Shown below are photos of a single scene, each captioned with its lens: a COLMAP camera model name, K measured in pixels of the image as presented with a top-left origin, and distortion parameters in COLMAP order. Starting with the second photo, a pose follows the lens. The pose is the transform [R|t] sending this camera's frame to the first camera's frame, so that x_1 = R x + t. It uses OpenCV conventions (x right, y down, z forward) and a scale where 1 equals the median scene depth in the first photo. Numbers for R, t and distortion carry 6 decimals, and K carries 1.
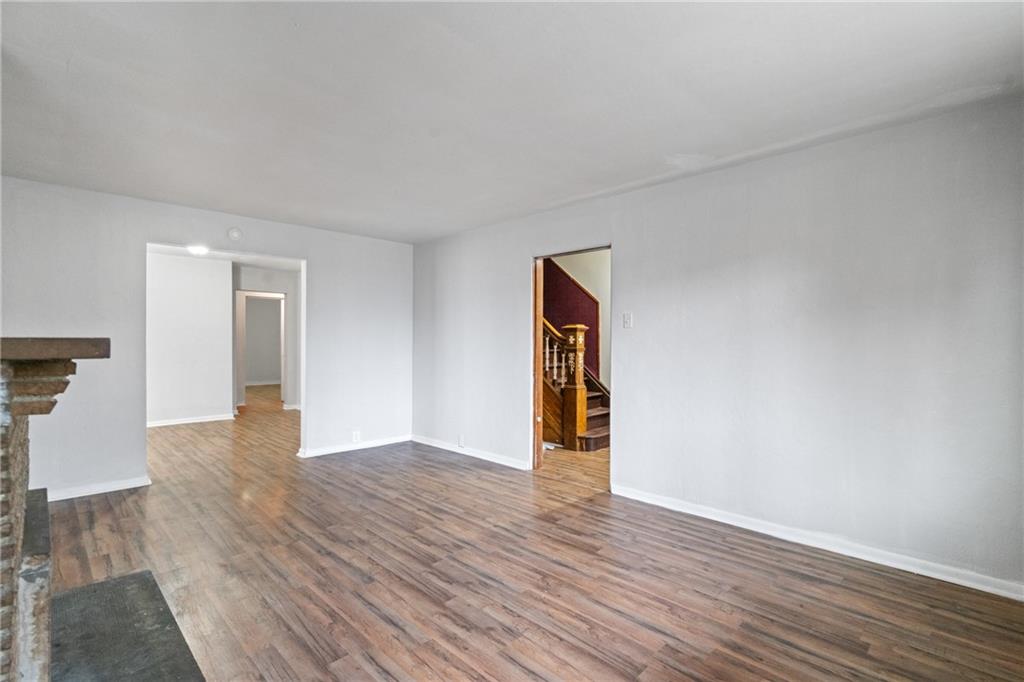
lens RADIAL K [[468.7, 0, 516.5], [0, 468.7, 342.3], [0, 0, 1]] dist [-0.003854, -0.000244]
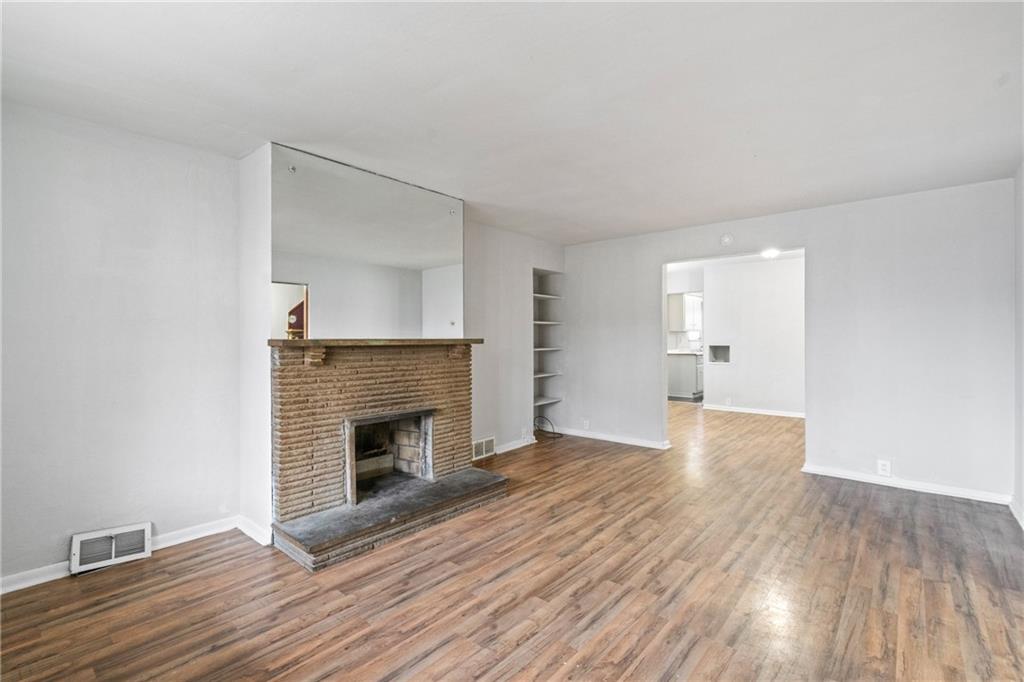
lens RADIAL K [[468.7, 0, 516.2], [0, 468.7, 339.0], [0, 0, 1]] dist [-0.003854, -0.000244]
pose [[0.070157, 0.000379, -0.997536, 0.718350], [-0.000270, 1.000000, 0.000361, -0.006155], [0.997536, 0.000244, 0.070157, 0.736162]]
